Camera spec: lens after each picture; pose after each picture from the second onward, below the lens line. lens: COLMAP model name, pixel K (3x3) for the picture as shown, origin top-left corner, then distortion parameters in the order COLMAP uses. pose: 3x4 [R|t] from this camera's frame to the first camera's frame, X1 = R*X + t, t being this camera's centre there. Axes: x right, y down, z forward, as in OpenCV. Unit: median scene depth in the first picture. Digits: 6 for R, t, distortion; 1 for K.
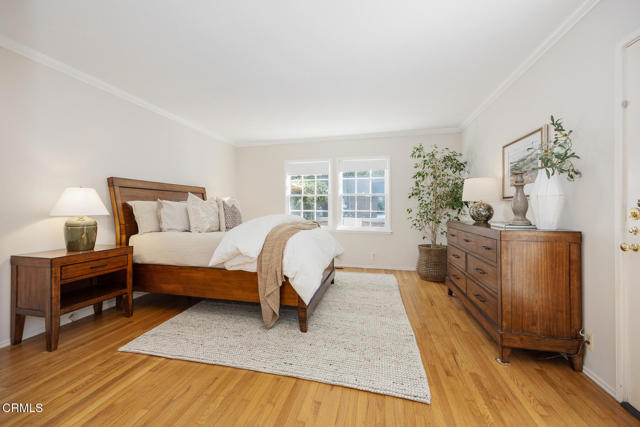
lens RADIAL K [[253.9, 0, 314.8], [0, 253.9, 213.9], [0, 0, 1]] dist [0.013688, -0.000044]
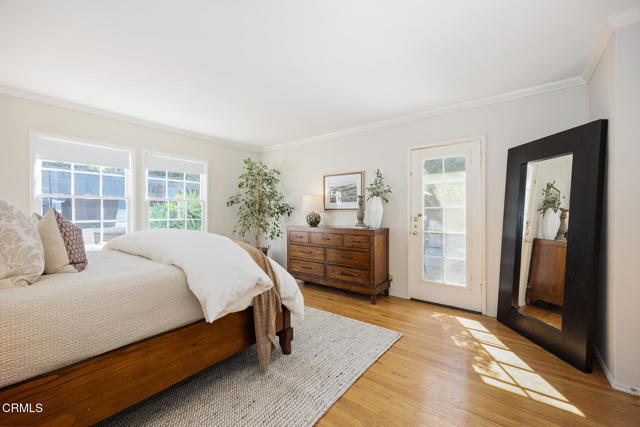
lens RADIAL K [[253.9, 0, 314.8], [0, 253.9, 213.9], [0, 0, 1]] dist [0.013688, -0.000044]
pose [[0.421371, -0.005892, 0.906869, -0.671906], [0.023419, 0.999716, -0.004386, -0.029341], [-0.906586, 0.023086, 0.421389, 0.413915]]
